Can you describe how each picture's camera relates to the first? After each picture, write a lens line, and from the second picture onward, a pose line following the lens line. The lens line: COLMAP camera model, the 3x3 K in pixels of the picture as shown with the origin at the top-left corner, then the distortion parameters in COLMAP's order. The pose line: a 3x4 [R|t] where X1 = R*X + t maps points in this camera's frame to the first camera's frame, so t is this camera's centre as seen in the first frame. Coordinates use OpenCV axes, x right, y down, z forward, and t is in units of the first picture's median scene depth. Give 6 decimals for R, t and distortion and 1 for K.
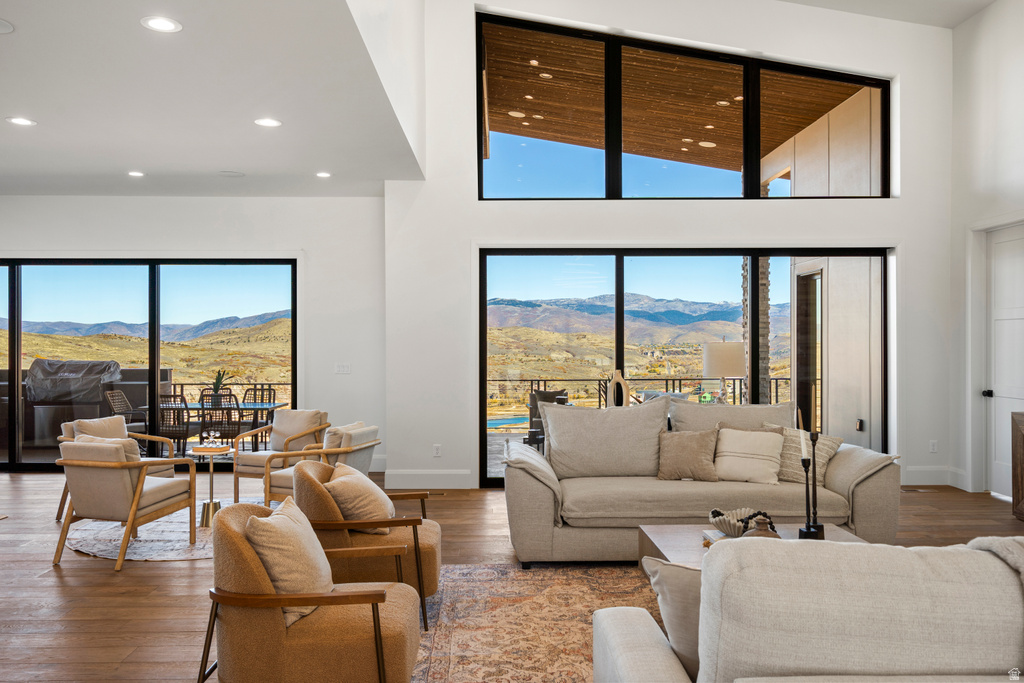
lens RADIAL K [[800.0, 0, 508.7], [0, 800.0, 334.2], [0, 0, 1]] dist [0.004945, 0.002748]
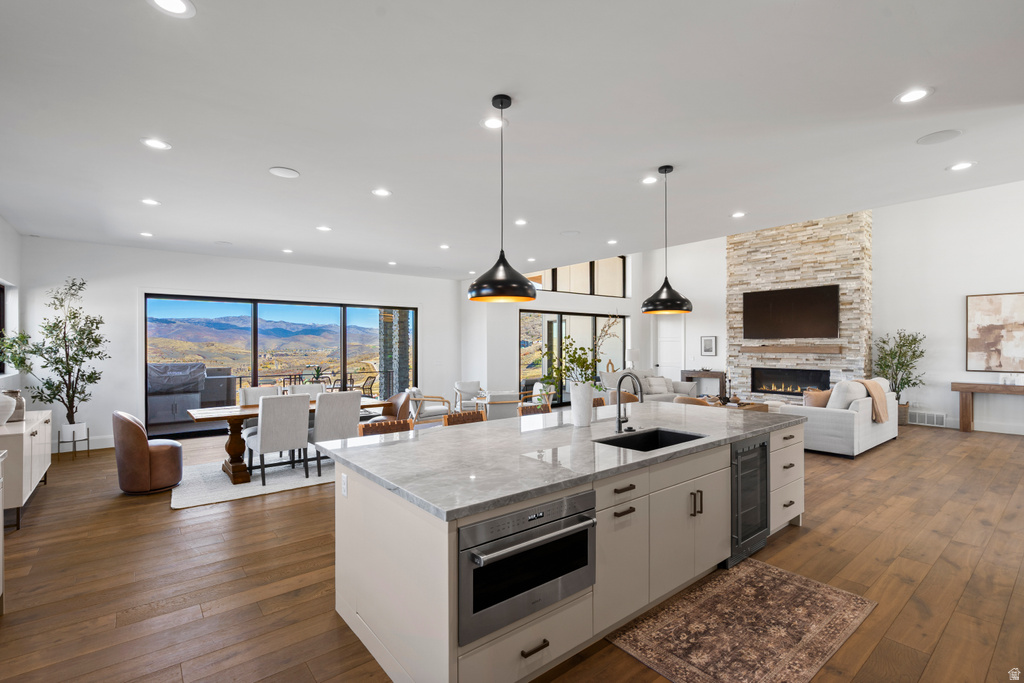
lens RADIAL K [[467.5, 0, 512.4], [0, 467.5, 344.9], [0, 0, 1]] dist [-0.002022, 0.000038]
pose [[0.788721, 0.001523, 0.614749, -0.867305], [-0.003299, 0.999993, 0.001755, -0.005458], [-0.614742, -0.003412, 0.788721, -0.062023]]
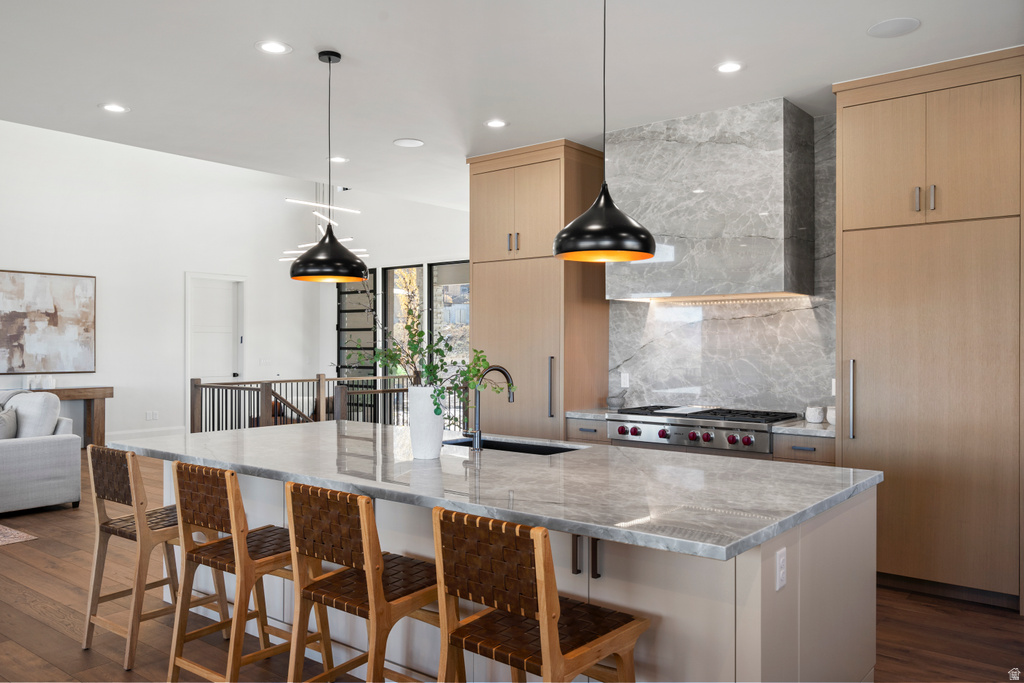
lens RADIAL K [[789.3, 0, 511.7], [0, 789.3, 344.5], [0, 0, 1]] dist [0.010398, -0.000852]
pose [[-0.766033, 0.001534, 0.642799, -0.876559], [-0.003610, 0.999971, -0.006688, 0.008112], [-0.642791, -0.007443, -0.766006, 0.553721]]
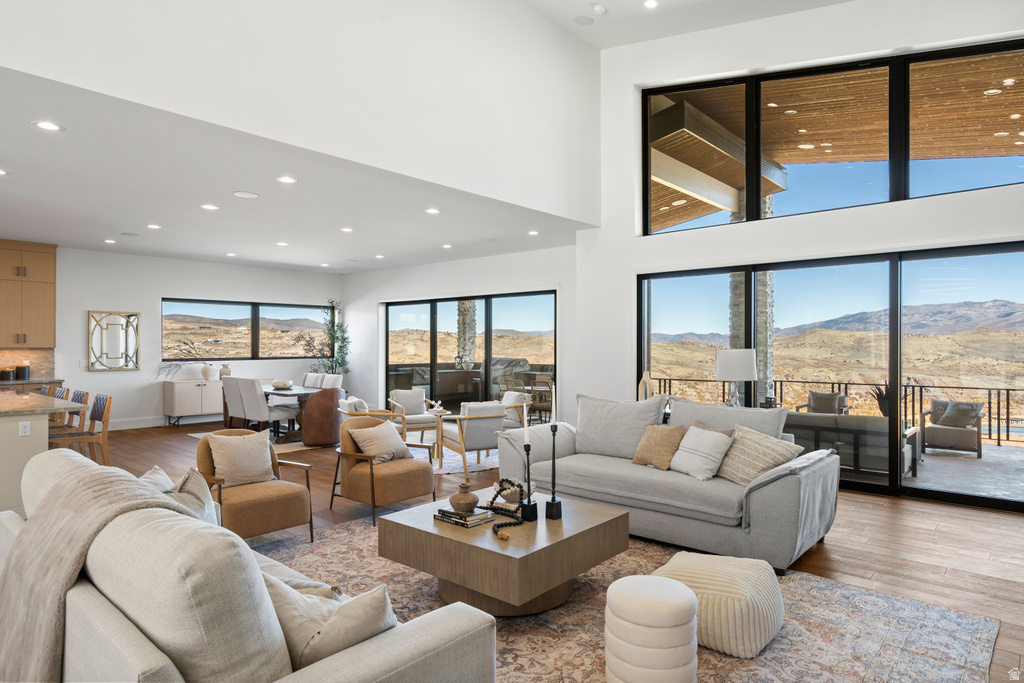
lens RADIAL K [[604.0, 0, 513.1], [0, 604.0, 344.7], [0, 0, 1]] dist [0.005022, -0.000065]
pose [[0.738632, 0.002512, -0.674104, 0.458248], [0.001084, 0.999987, 0.004913, 0.000096], [0.674108, -0.004359, 0.738620, 0.146158]]
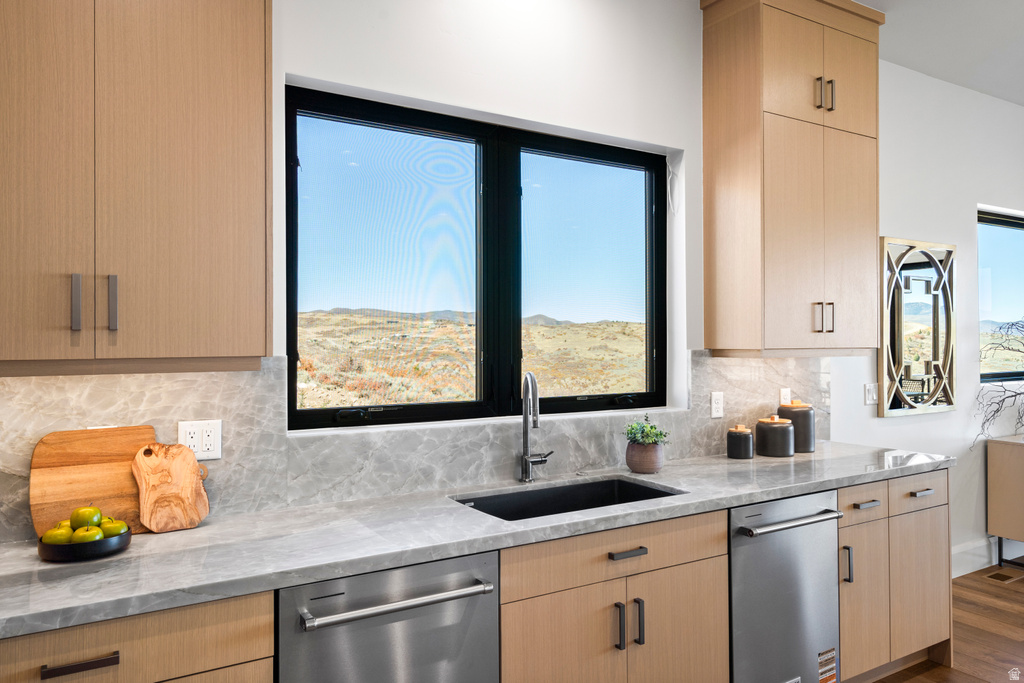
lens RADIAL K [[710.1, 0, 511.0], [0, 710.1, 332.7], [0, 0, 1]] dist [0.004501, 0.000862]
pose [[0.503043, -0.008227, -0.864223, -0.730855], [0.007707, 0.999958, -0.005033, 0.002510], [0.864227, -0.004129, 0.503085, 0.011108]]
